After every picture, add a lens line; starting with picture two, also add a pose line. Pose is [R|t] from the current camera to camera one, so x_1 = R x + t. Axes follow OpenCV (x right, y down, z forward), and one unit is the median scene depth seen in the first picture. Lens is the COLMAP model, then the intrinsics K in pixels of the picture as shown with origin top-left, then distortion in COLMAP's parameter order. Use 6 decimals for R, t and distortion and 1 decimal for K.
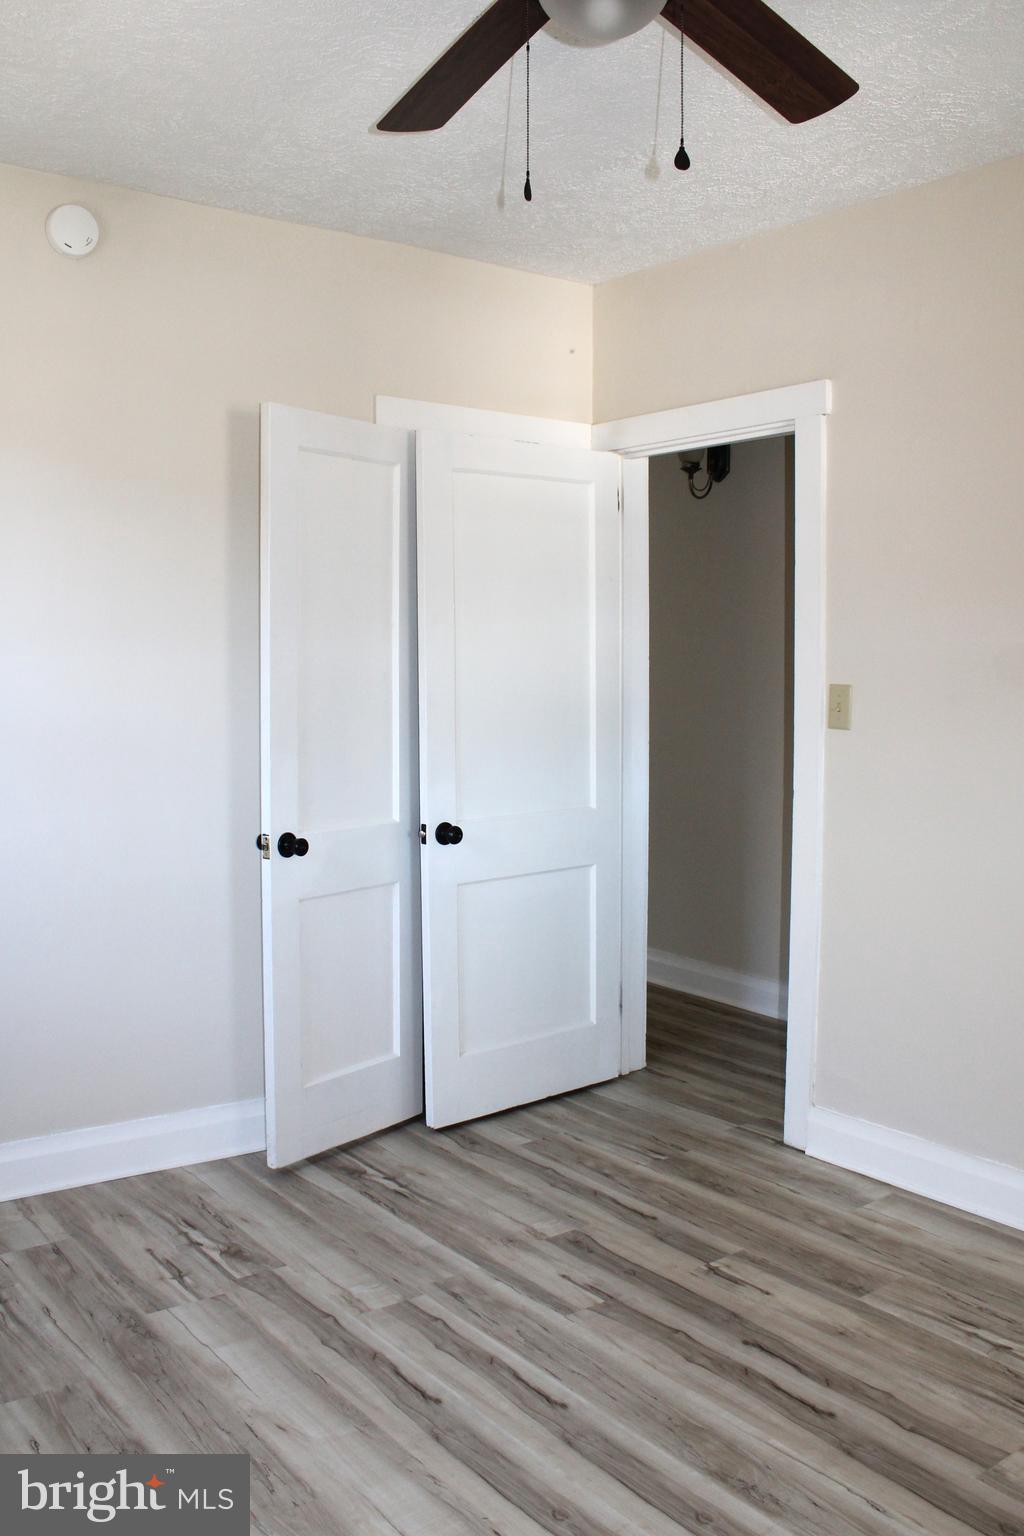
lens RADIAL K [[1272.5, 0, 514.2], [0, 1272.5, 766.9], [0, 0, 1]] dist [-0.153848, 0.130273]
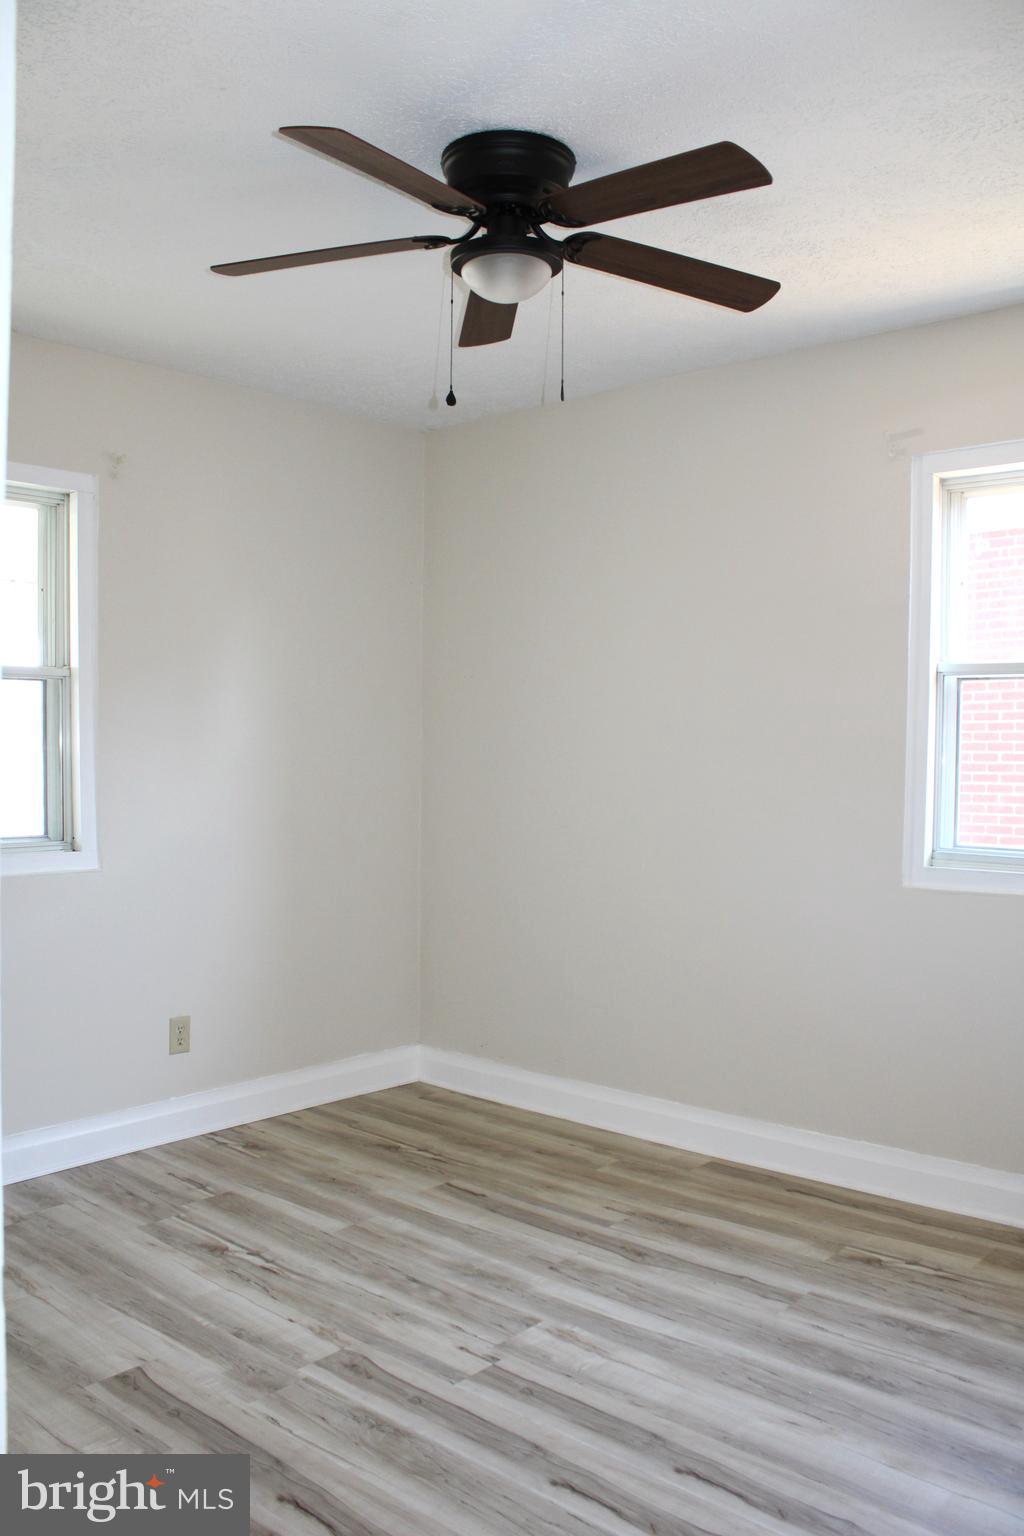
lens RADIAL K [[1272.5, 0, 510.2], [0, 1272.5, 768.2], [0, 0, 1]] dist [-0.153848, 0.130273]
pose [[-0.979390, -0.007246, -0.201850, 0.288627], [-0.027807, 0.994678, 0.099213, -0.151504], [0.200057, 0.102781, -0.974378, 1.973259]]
